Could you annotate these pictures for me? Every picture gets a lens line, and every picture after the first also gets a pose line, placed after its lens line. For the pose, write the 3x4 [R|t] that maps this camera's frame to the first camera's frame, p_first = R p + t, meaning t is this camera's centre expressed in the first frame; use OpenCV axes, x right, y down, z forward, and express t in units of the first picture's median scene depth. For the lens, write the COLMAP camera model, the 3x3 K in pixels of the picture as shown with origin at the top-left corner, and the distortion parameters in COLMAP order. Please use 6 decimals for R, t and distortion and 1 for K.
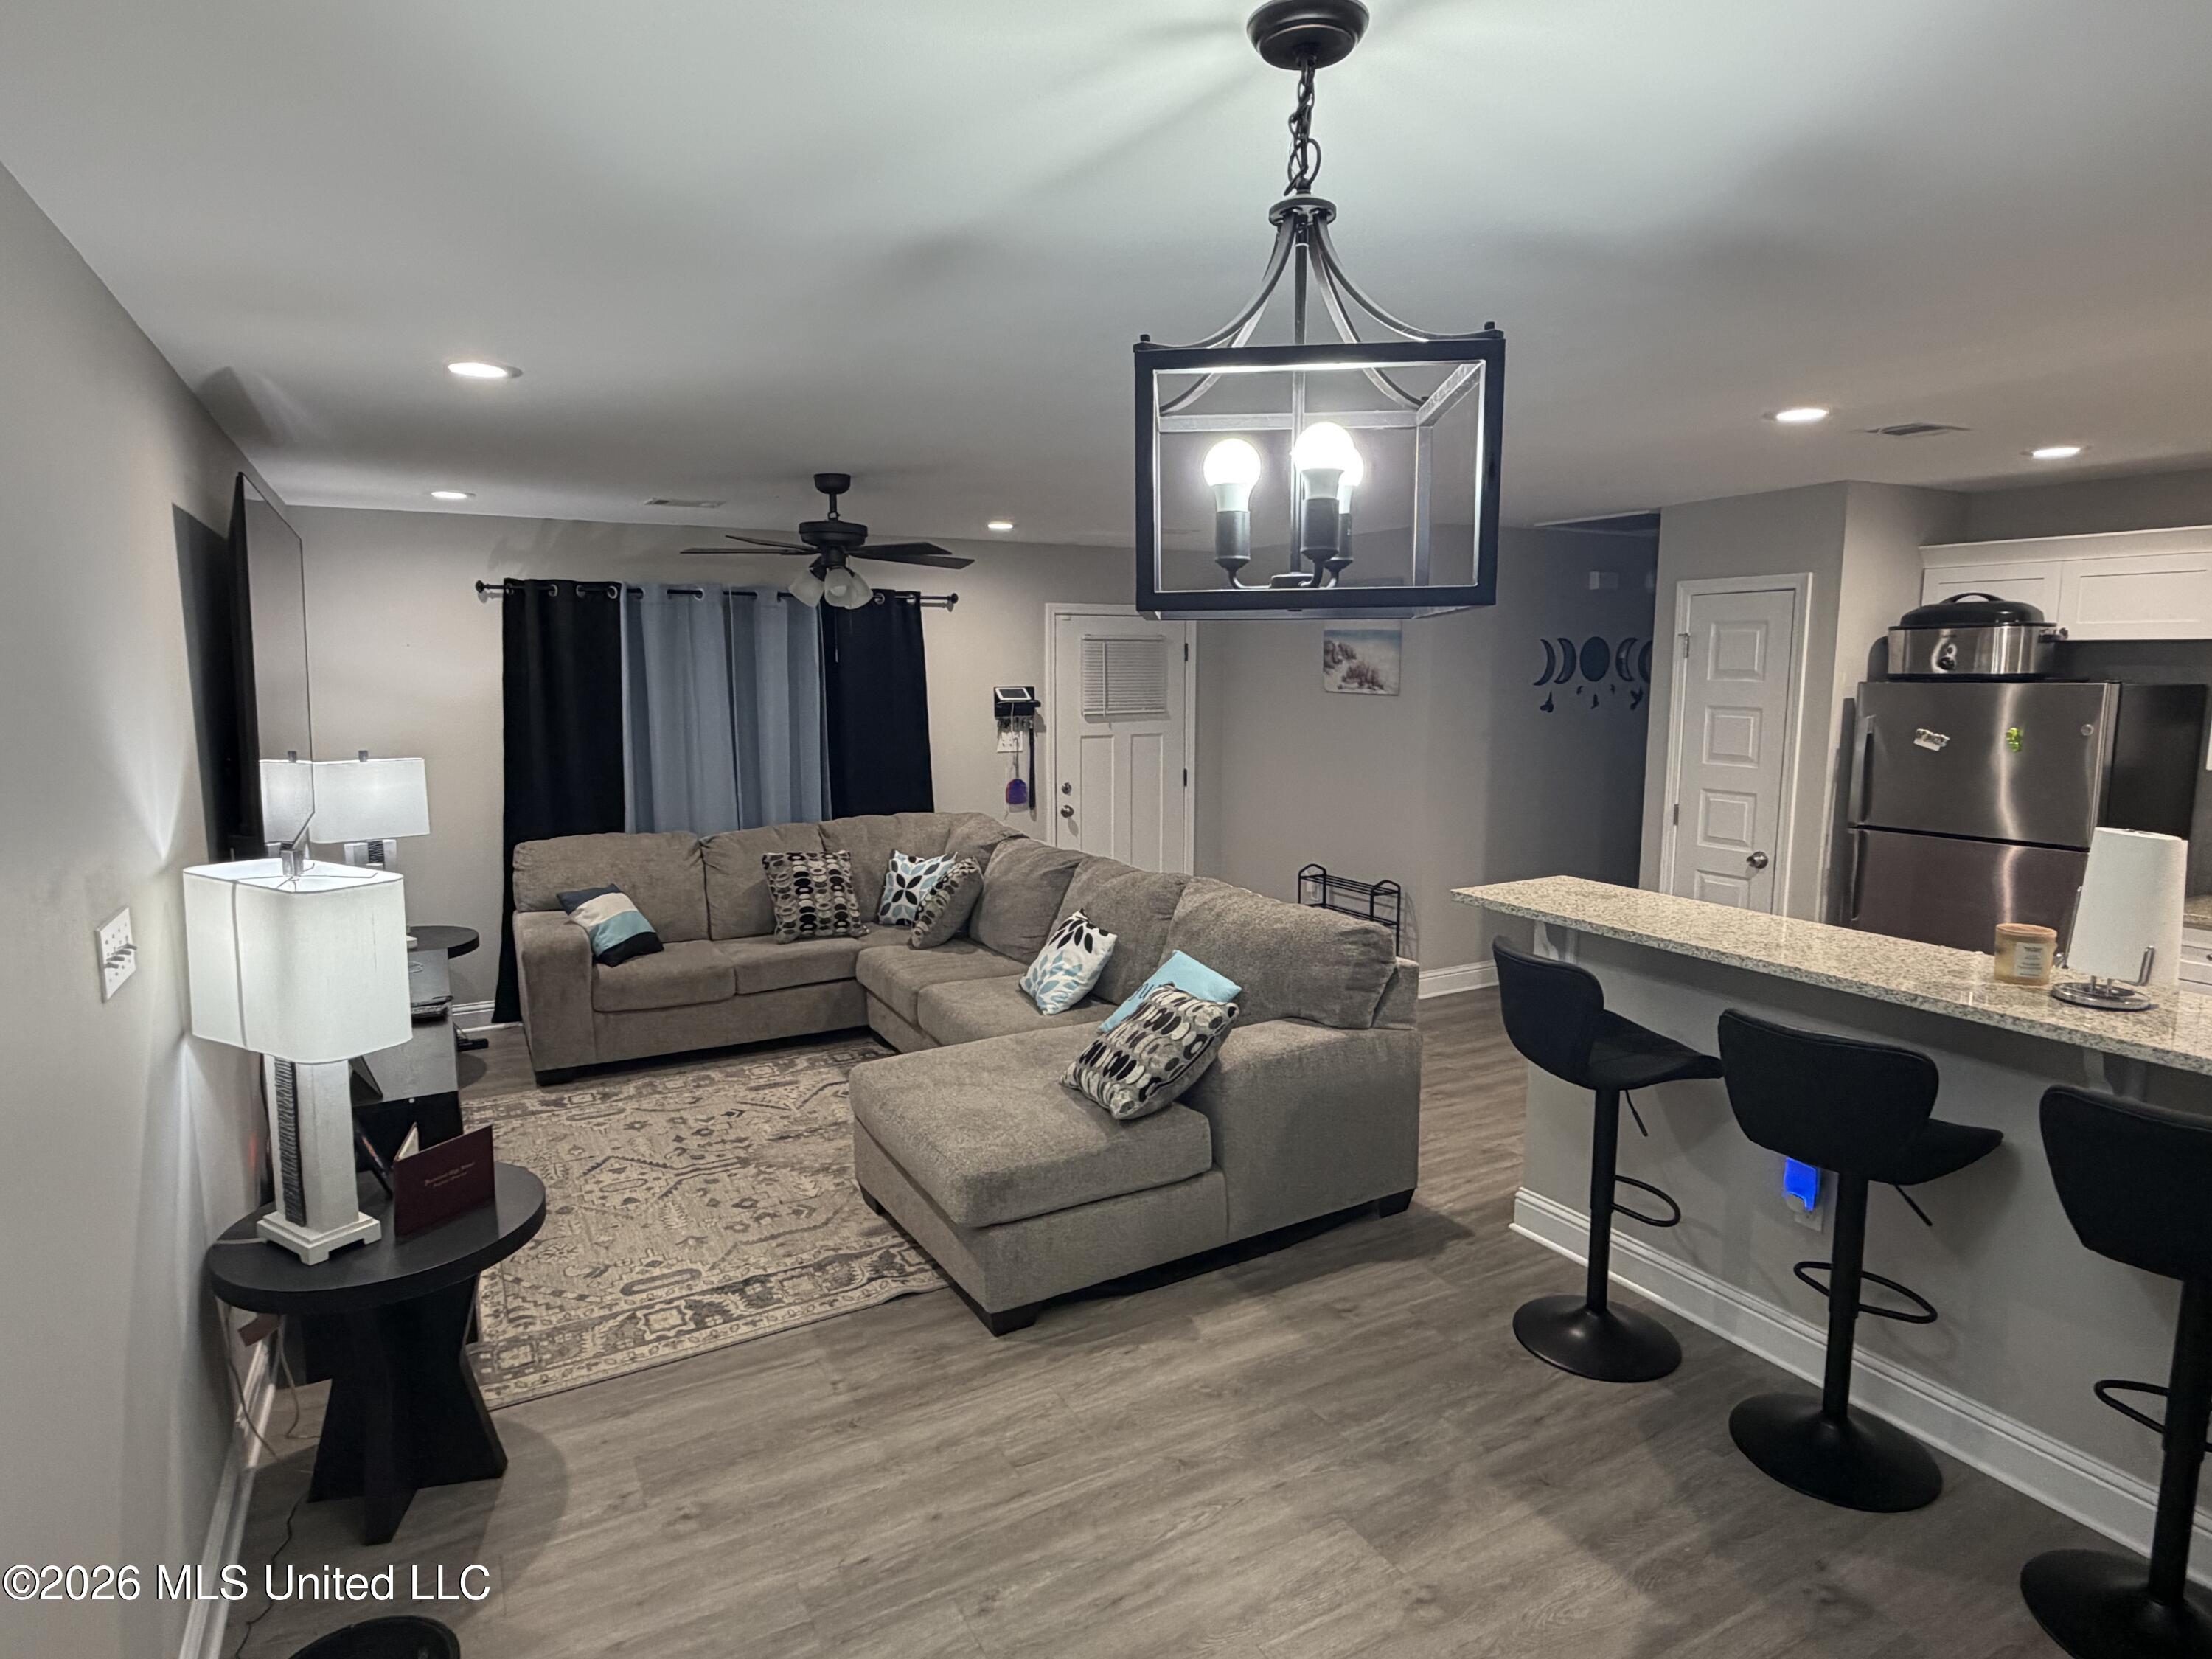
lens RADIAL K [[1219.0, 0, 1092.8], [0, 1219.0, 826.5], [0, 0, 1]] dist [0.003732, 0.000503]
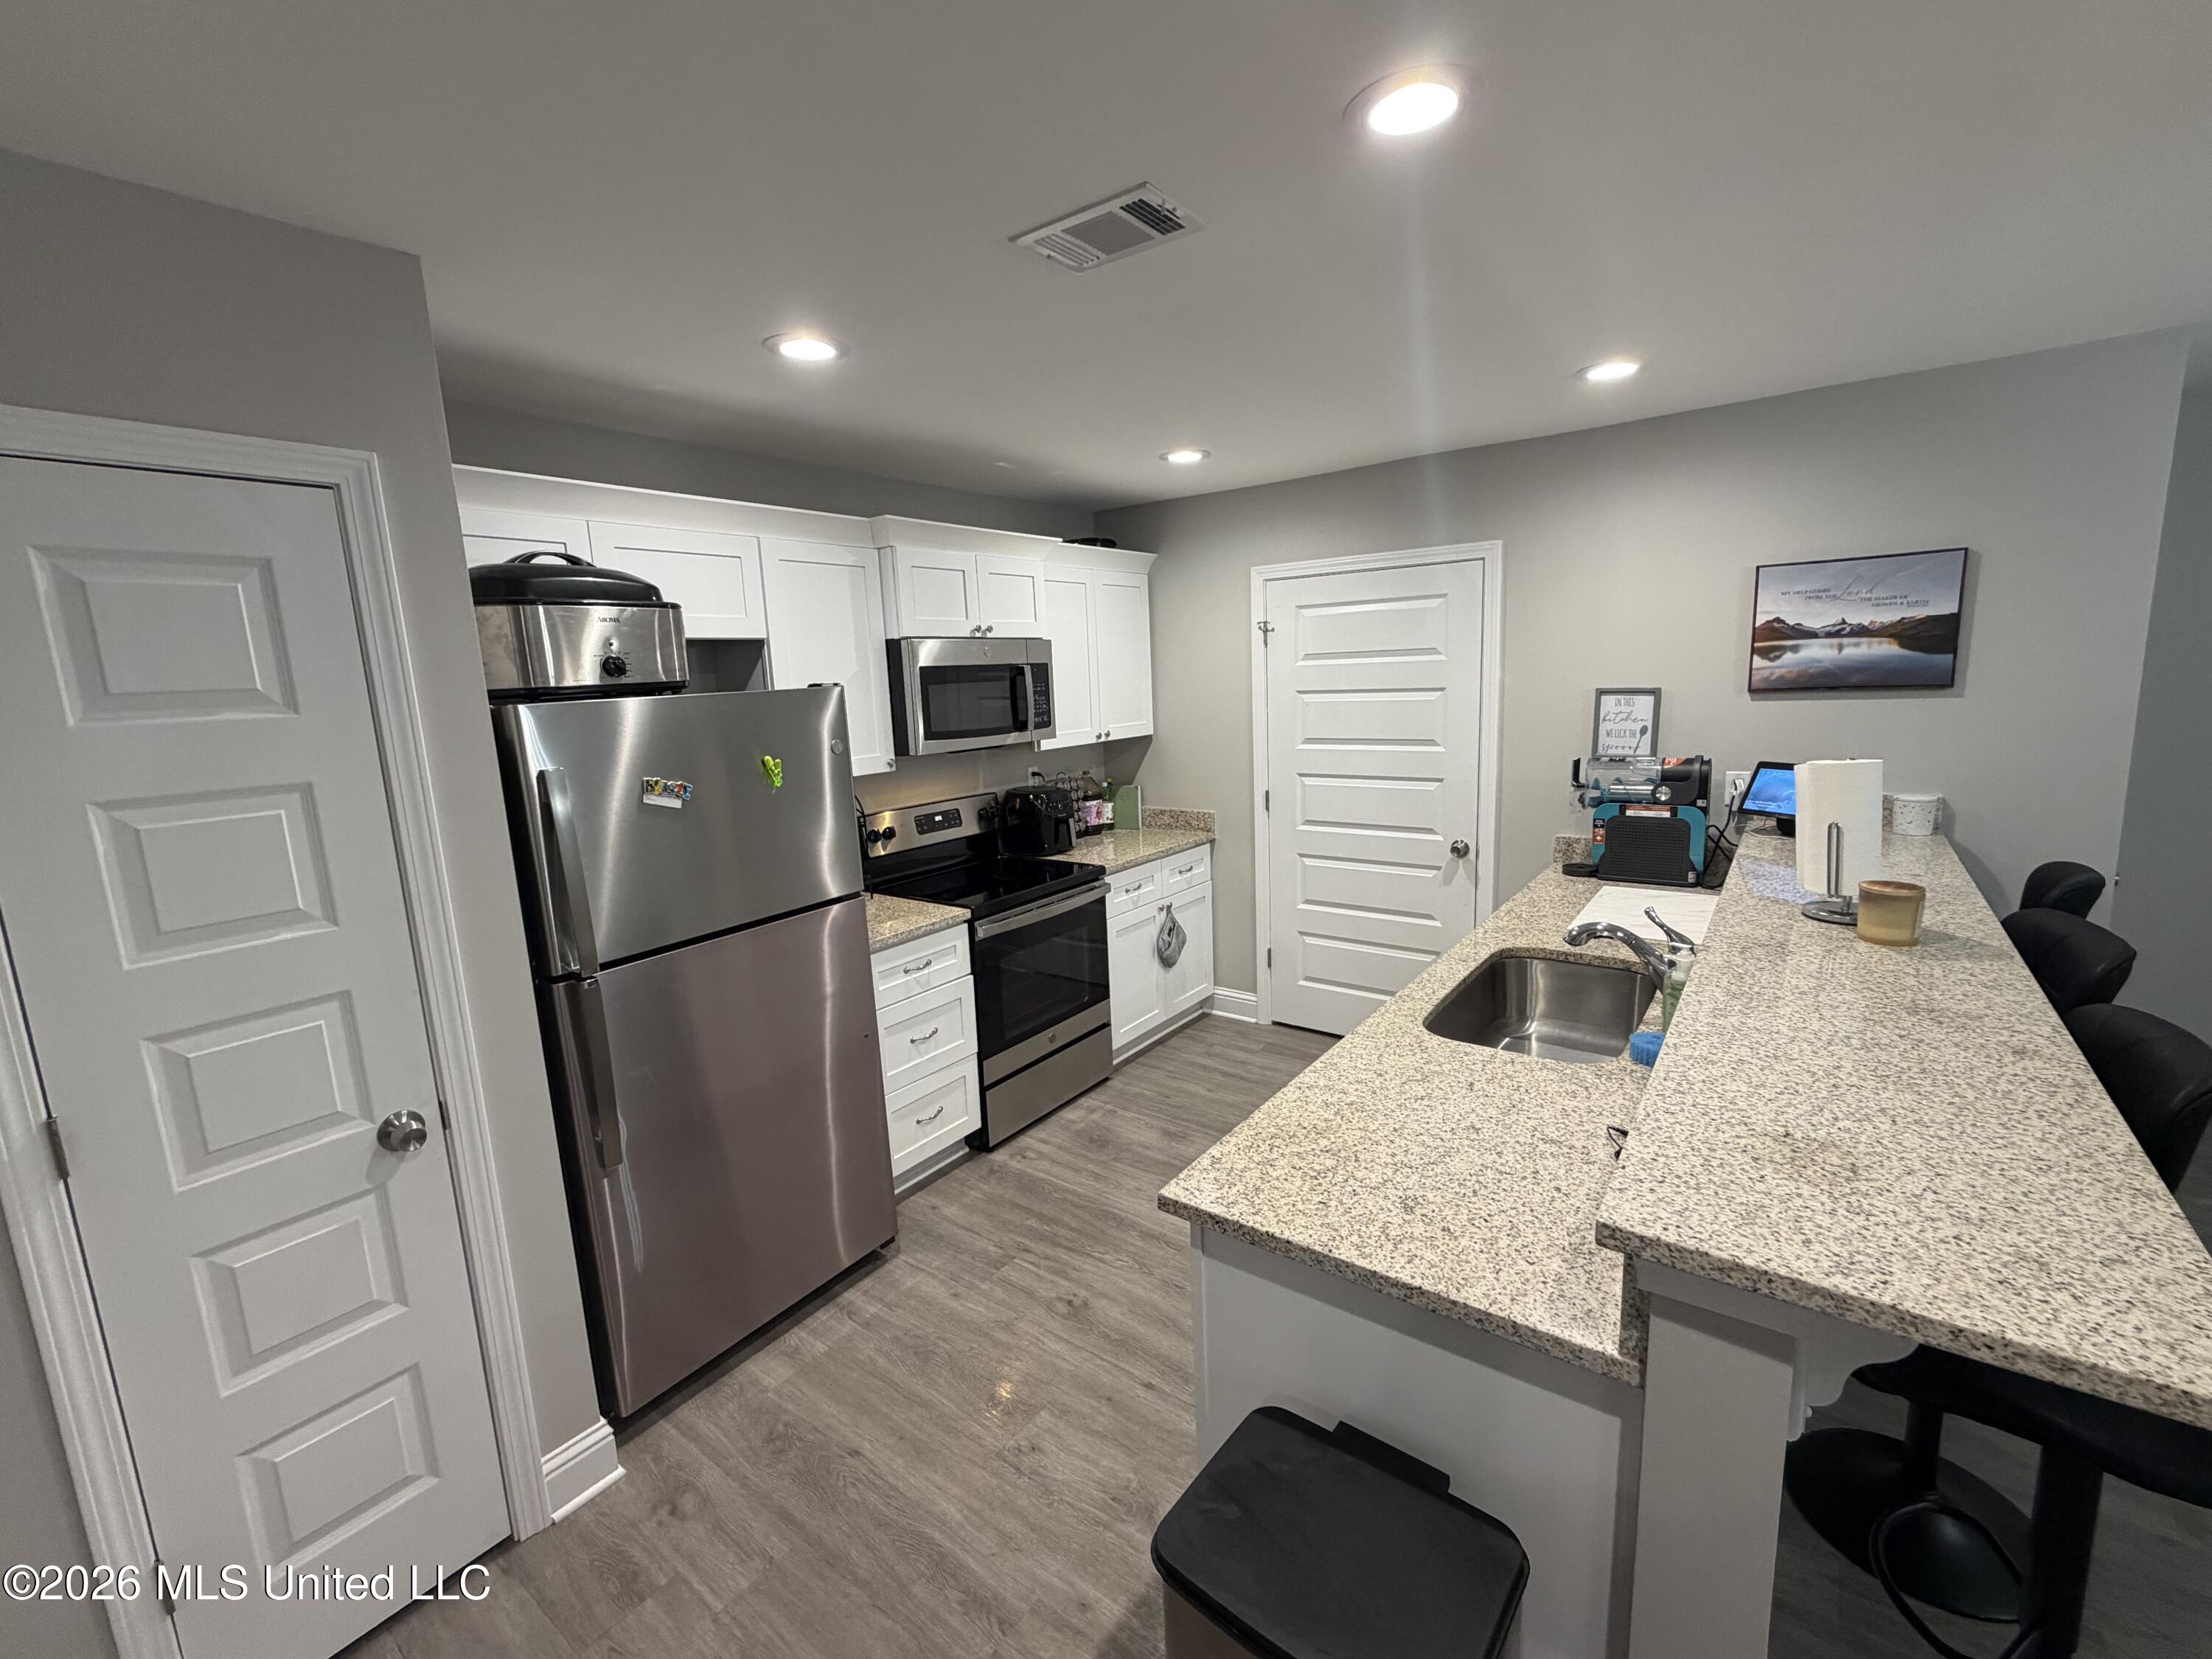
lens RADIAL K [[943.2, 0, 1106.3], [0, 943.2, 831.0], [0, 0, 1]] dist [-0.000248, -0.000185]
pose [[-0.404061, -0.137130, 0.904395, 0.176671], [0.167546, 0.960878, 0.220550, -0.116402], [-0.899257, 0.240644, -0.365278, 0.965226]]
